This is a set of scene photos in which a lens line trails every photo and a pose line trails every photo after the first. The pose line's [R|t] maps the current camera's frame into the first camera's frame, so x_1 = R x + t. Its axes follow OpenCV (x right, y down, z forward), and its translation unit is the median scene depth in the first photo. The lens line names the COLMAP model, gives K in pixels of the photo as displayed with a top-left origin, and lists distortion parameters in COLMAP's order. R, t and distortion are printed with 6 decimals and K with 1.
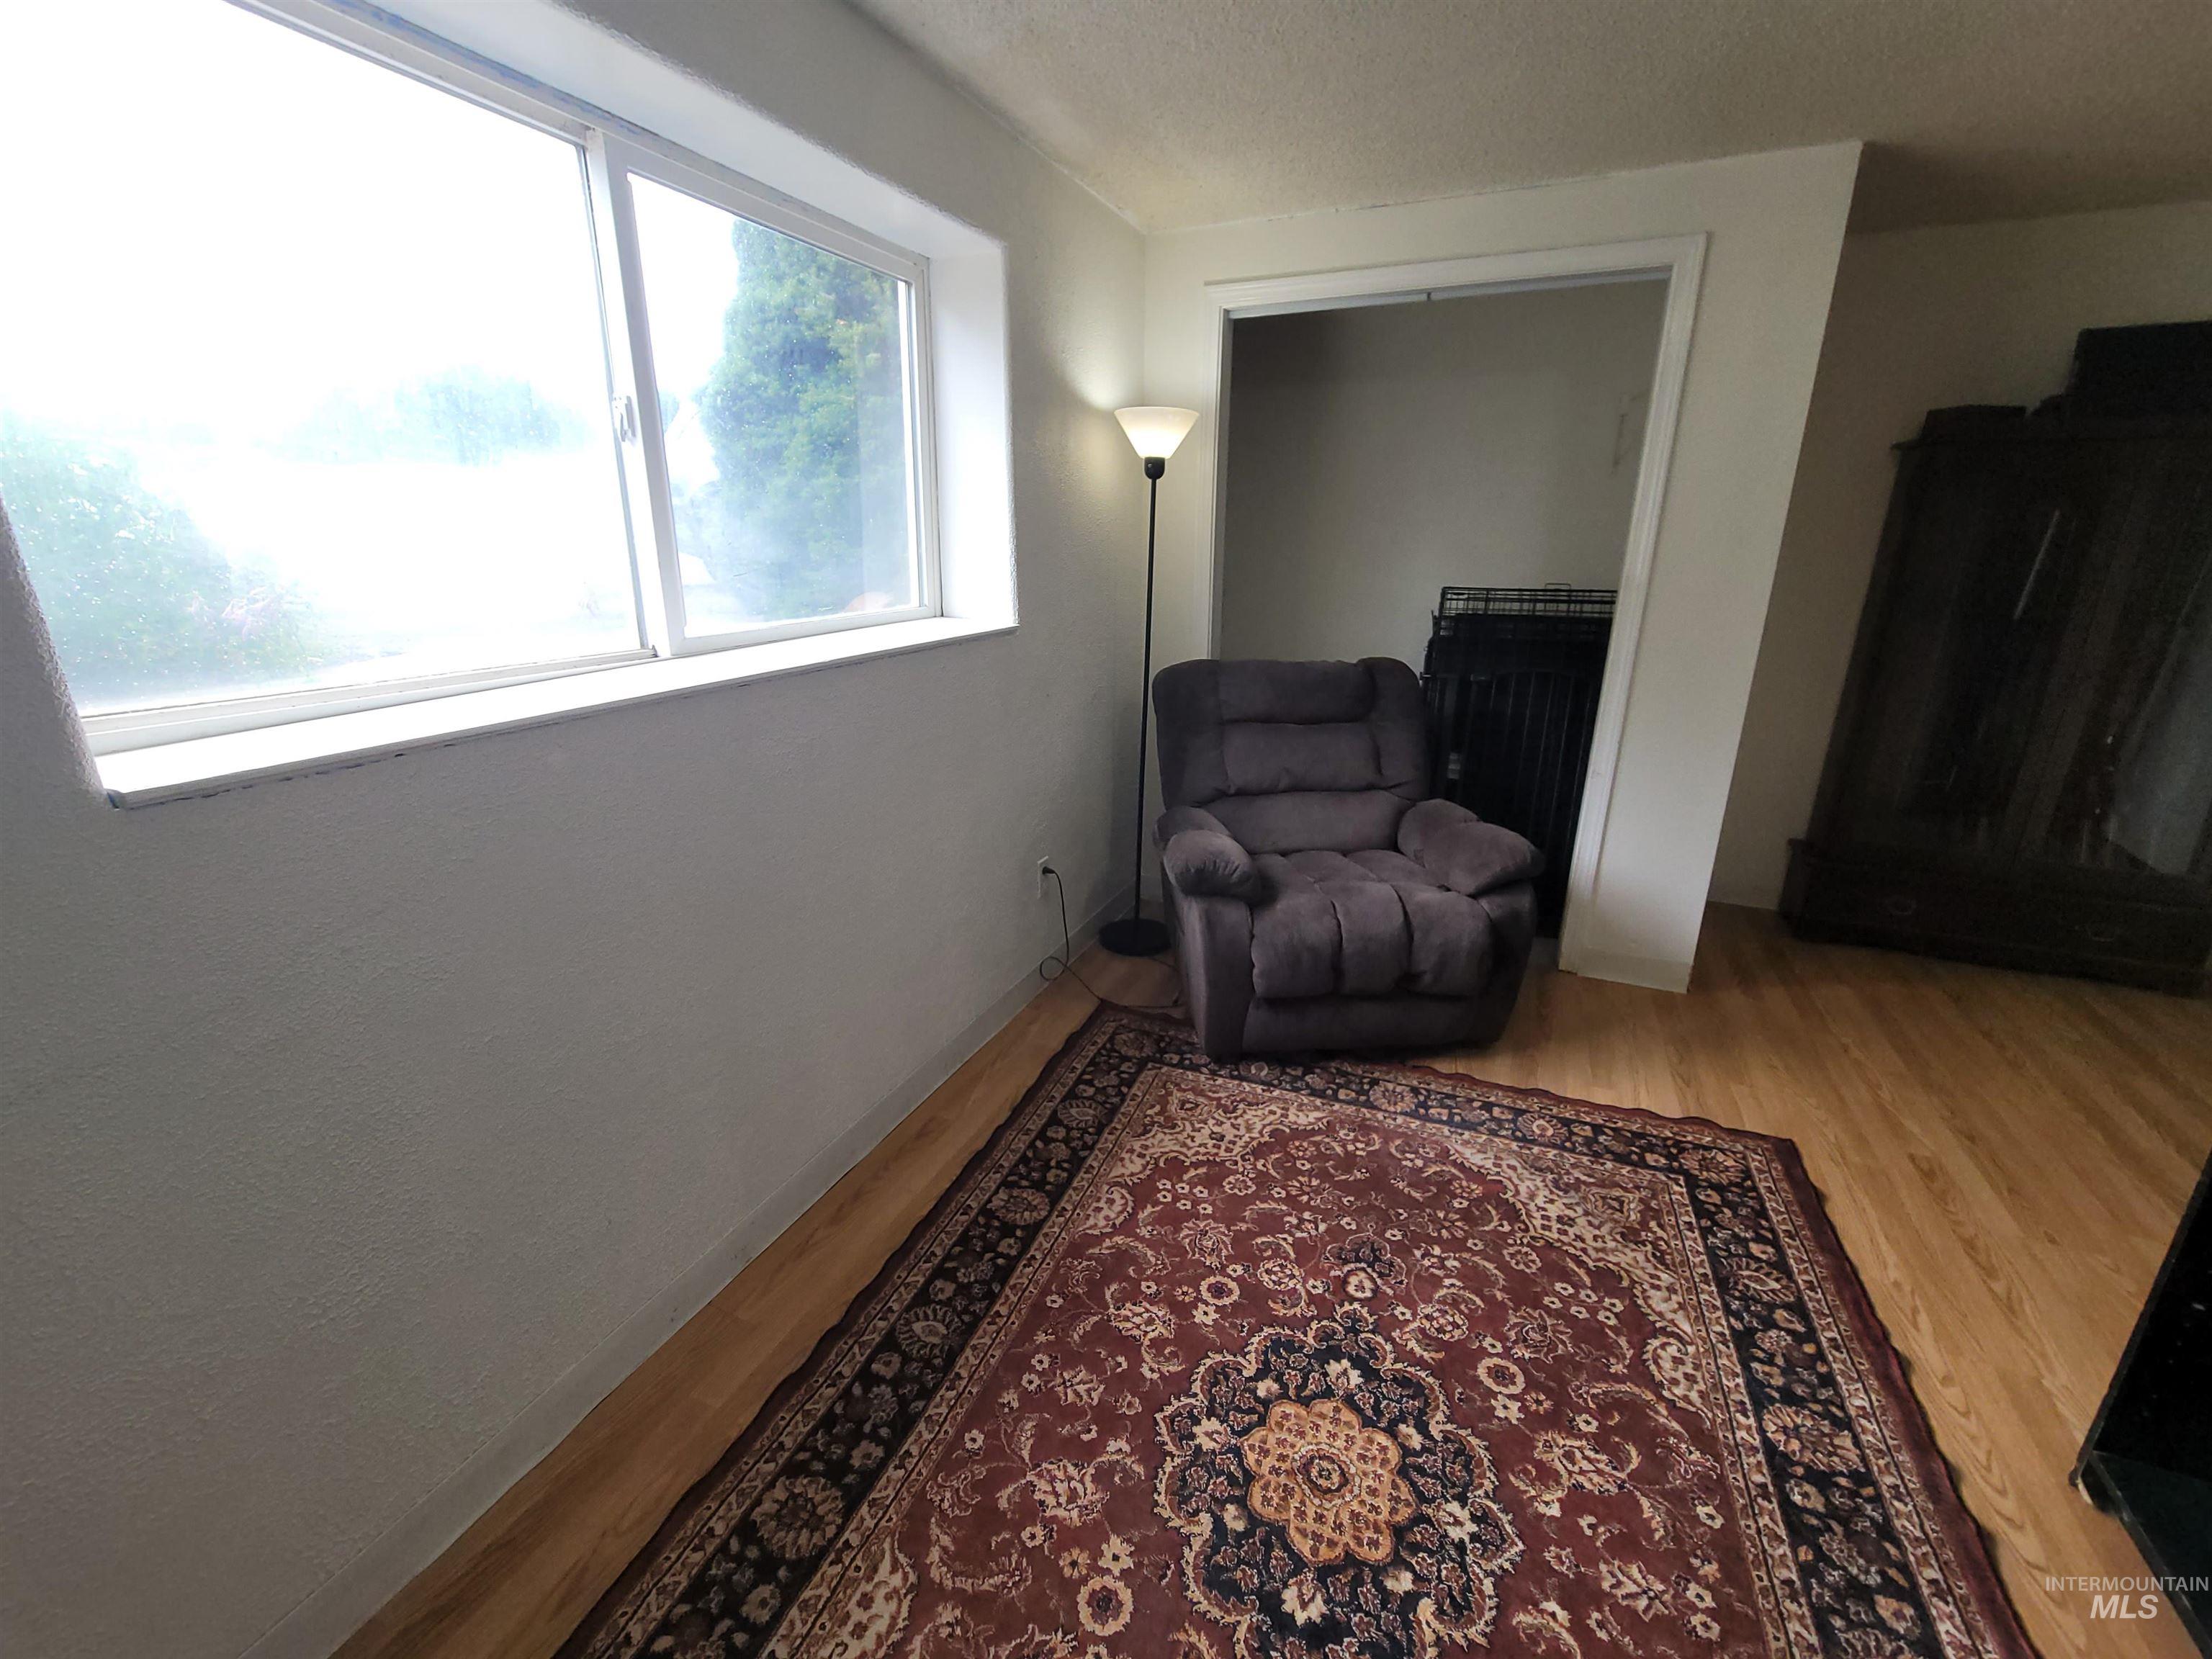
lens RADIAL K [[914.2, 0, 1101.7], [0, 914.2, 829.2], [0, 0, 1]] dist [-0.004994, 0.000427]
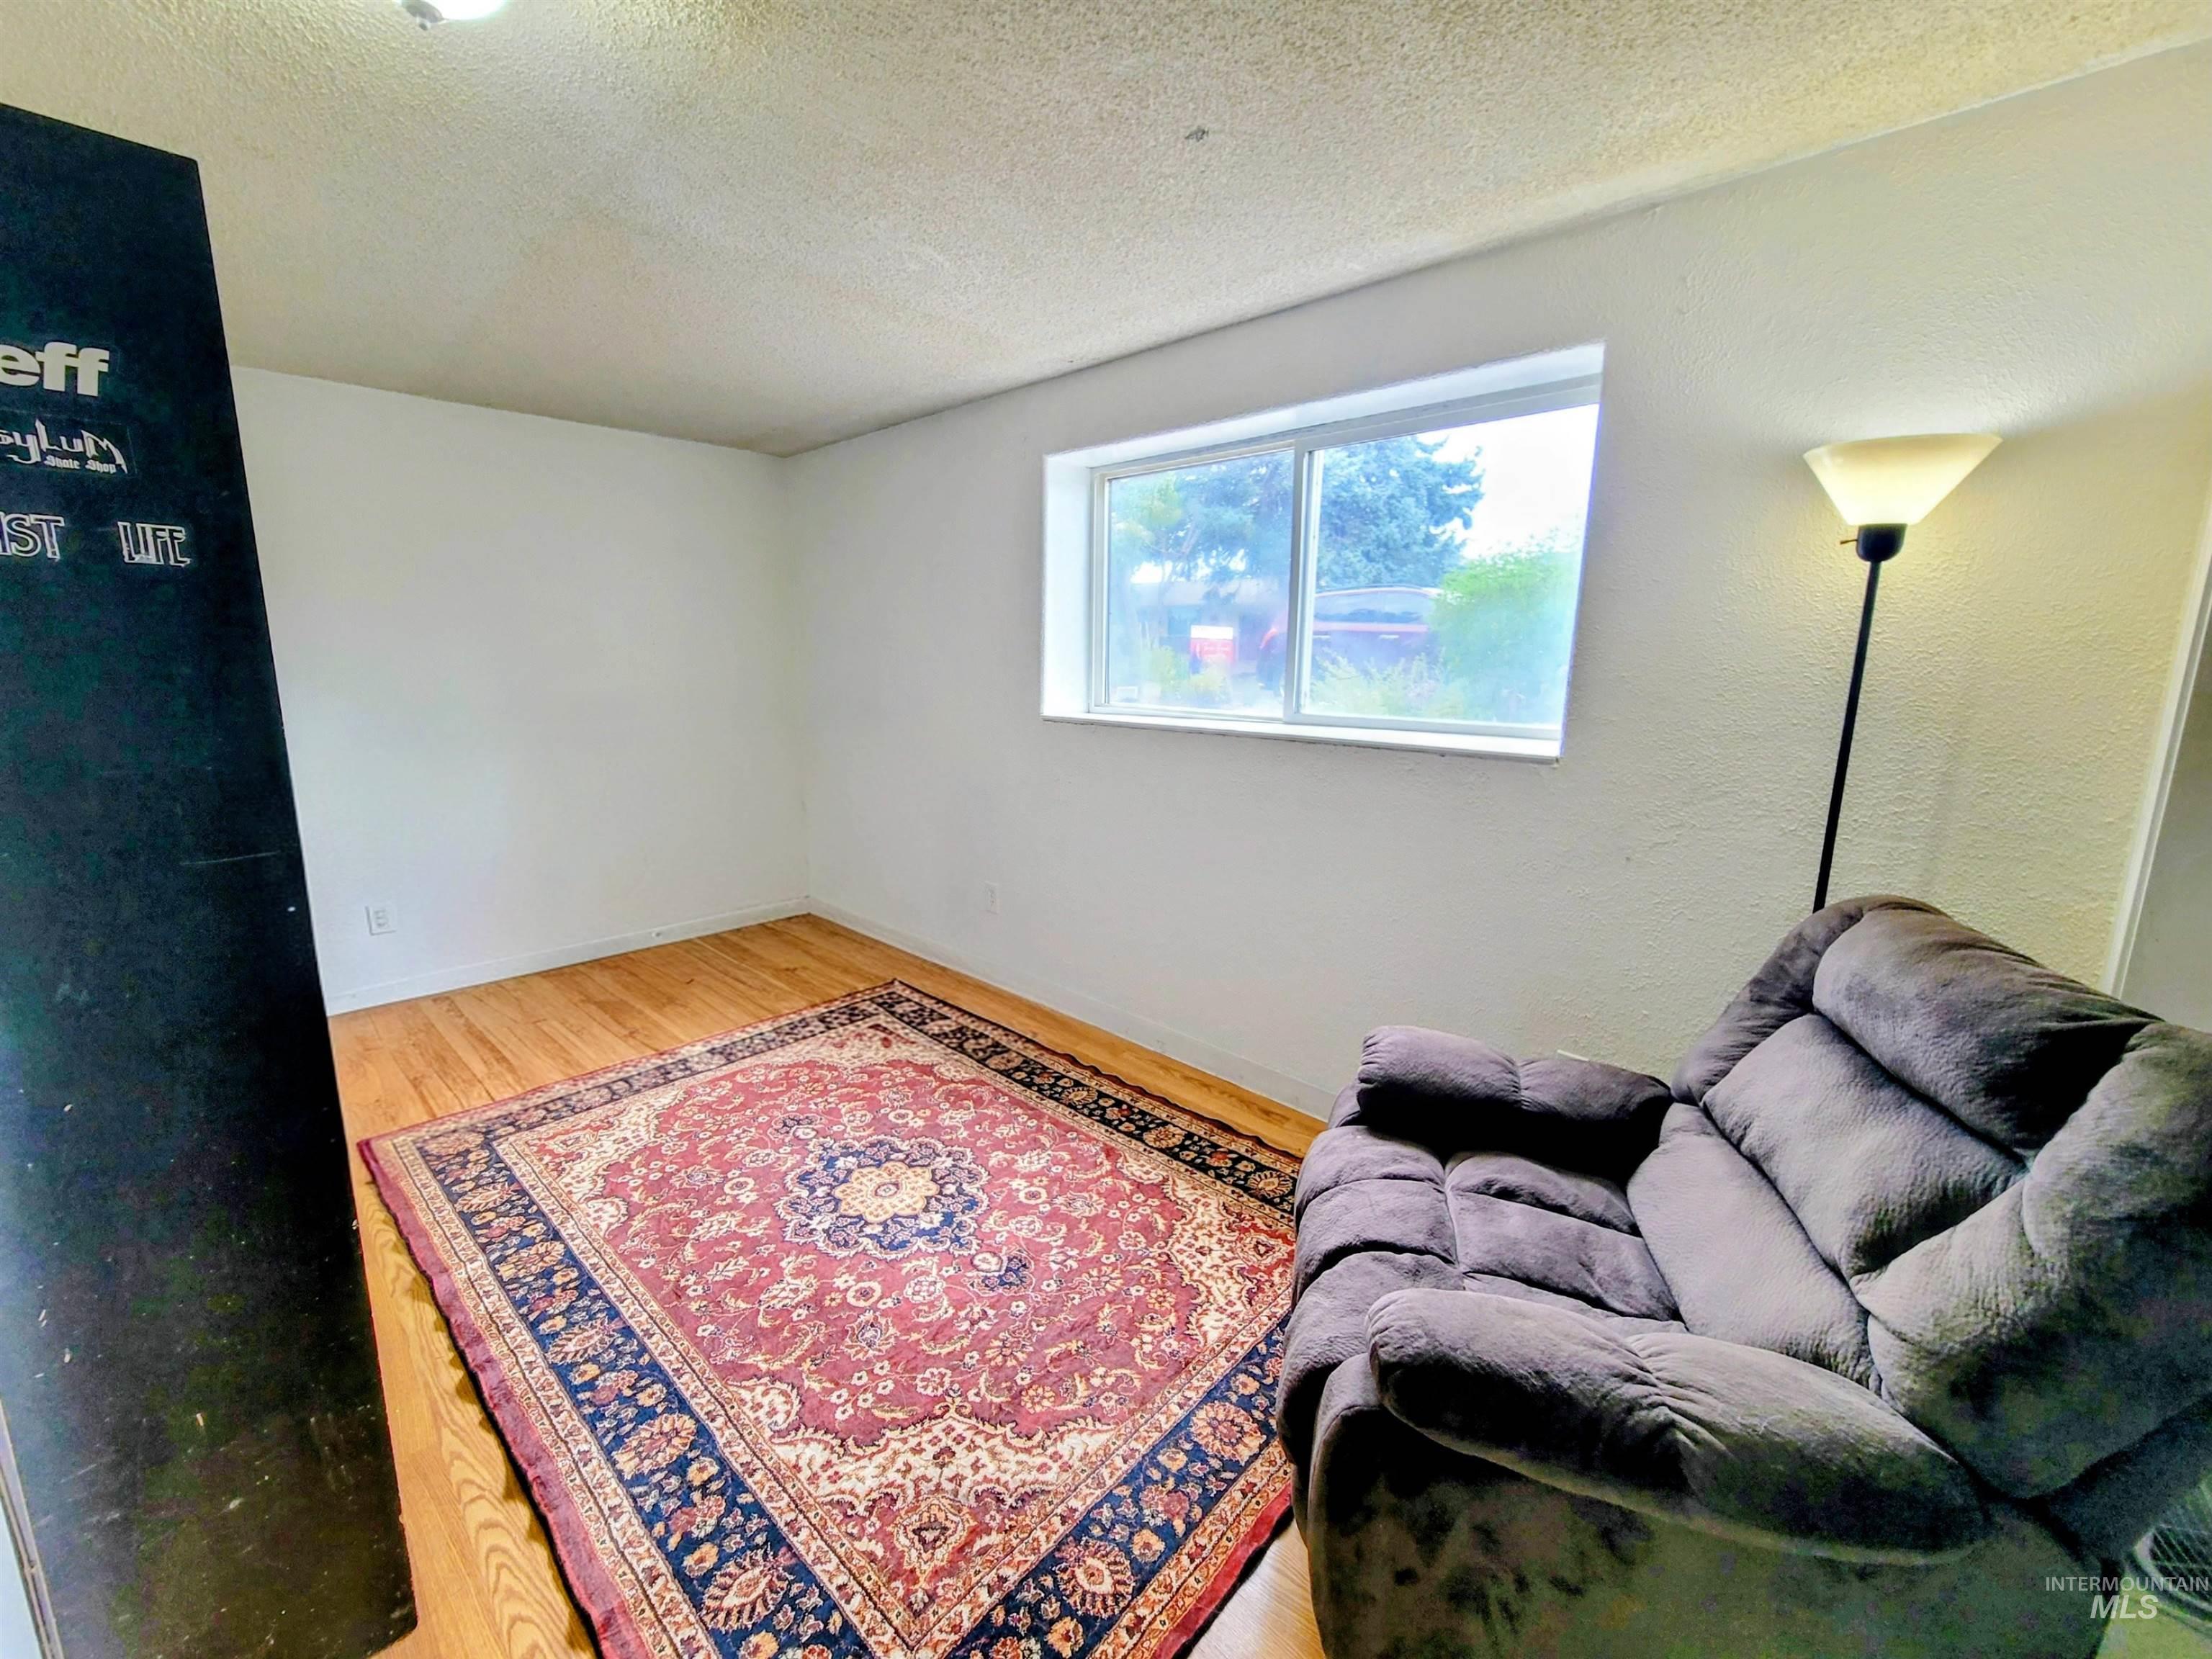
lens RADIAL K [[914.2, 0, 1103.9], [0, 914.2, 828.2], [0, 0, 1]] dist [-0.004994, 0.000427]
pose [[-0.362096, 0.167928, -0.916890, 1.243872], [-0.294952, 0.912456, 0.283598, -0.402987], [0.884246, 0.373128, -0.280865, 1.281141]]
